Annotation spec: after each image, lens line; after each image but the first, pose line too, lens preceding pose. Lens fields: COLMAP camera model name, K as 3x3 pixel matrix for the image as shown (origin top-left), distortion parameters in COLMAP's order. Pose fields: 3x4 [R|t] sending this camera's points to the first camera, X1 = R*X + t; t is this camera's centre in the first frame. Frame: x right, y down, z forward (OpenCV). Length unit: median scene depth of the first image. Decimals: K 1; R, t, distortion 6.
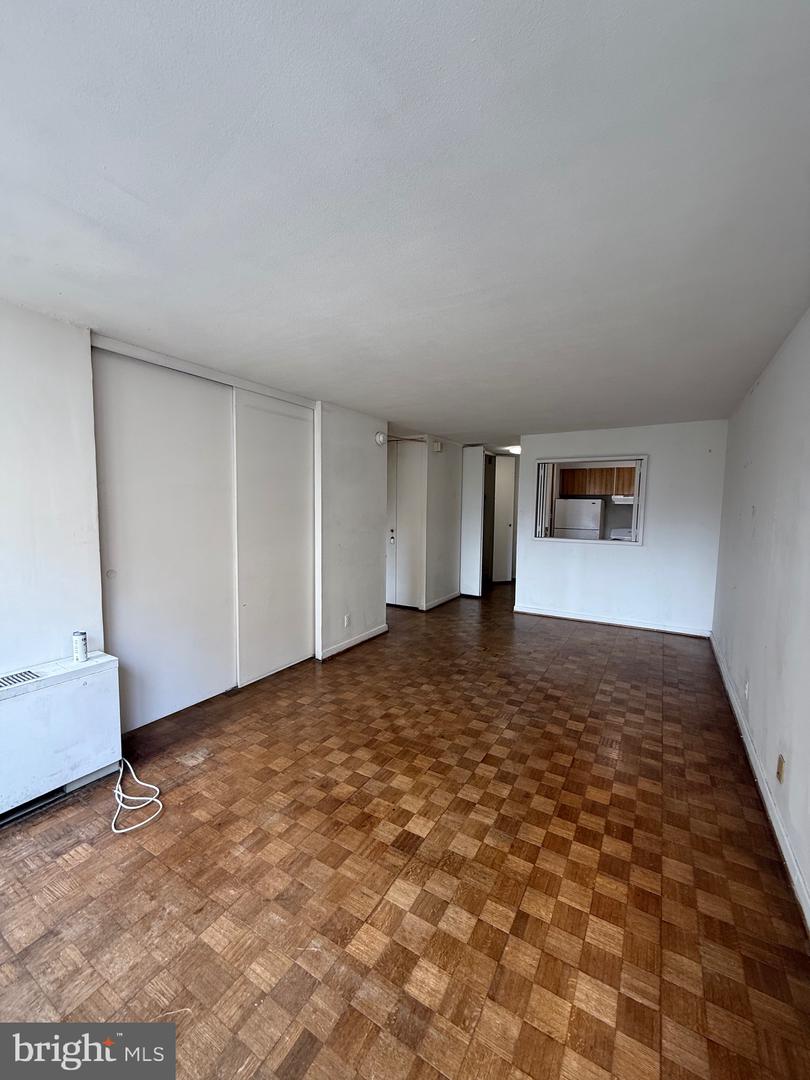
lens RADIAL K [[433.5, 0, 404.9], [0, 433.5, 539.2], [0, 0, 1]] dist [-0.000368, -0.000015]
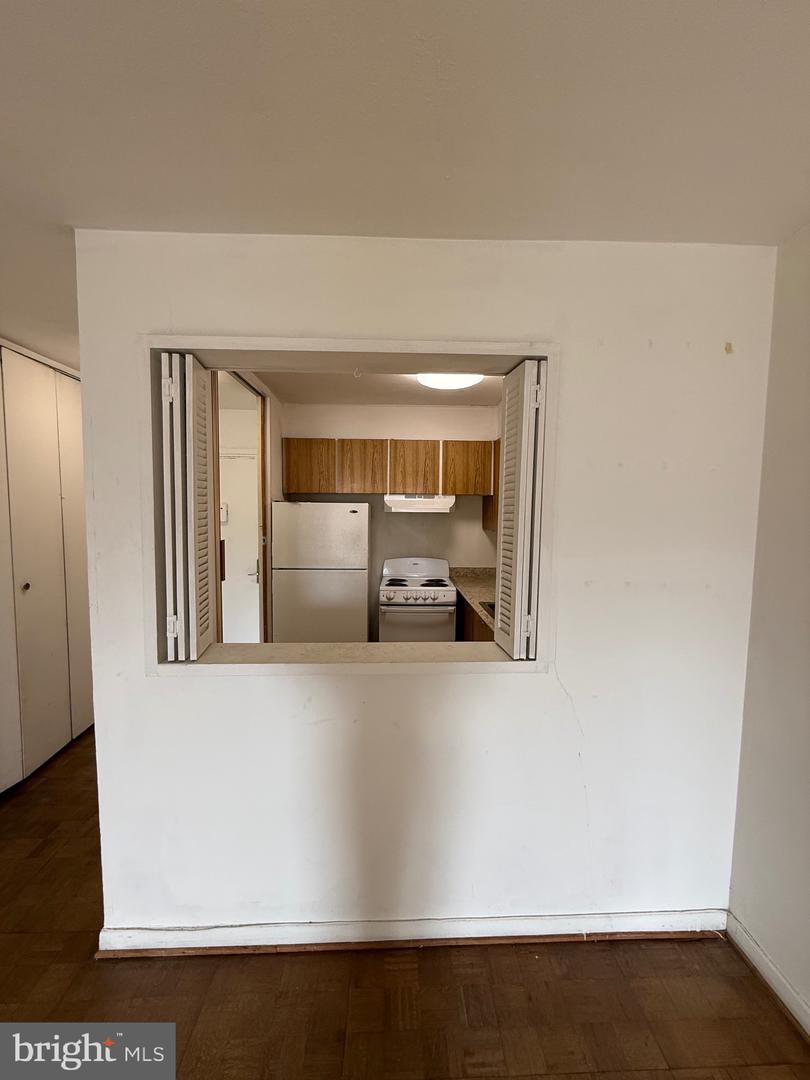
lens RADIAL K [[433.5, 0, 404.8], [0, 433.5, 538.8], [0, 0, 1]] dist [-0.000368, -0.000015]
pose [[0.841784, -0.043090, 0.538092, 0.224582], [0.044465, 0.998956, 0.010435, -0.054339], [-0.537980, 0.015142, 0.842822, 0.565265]]
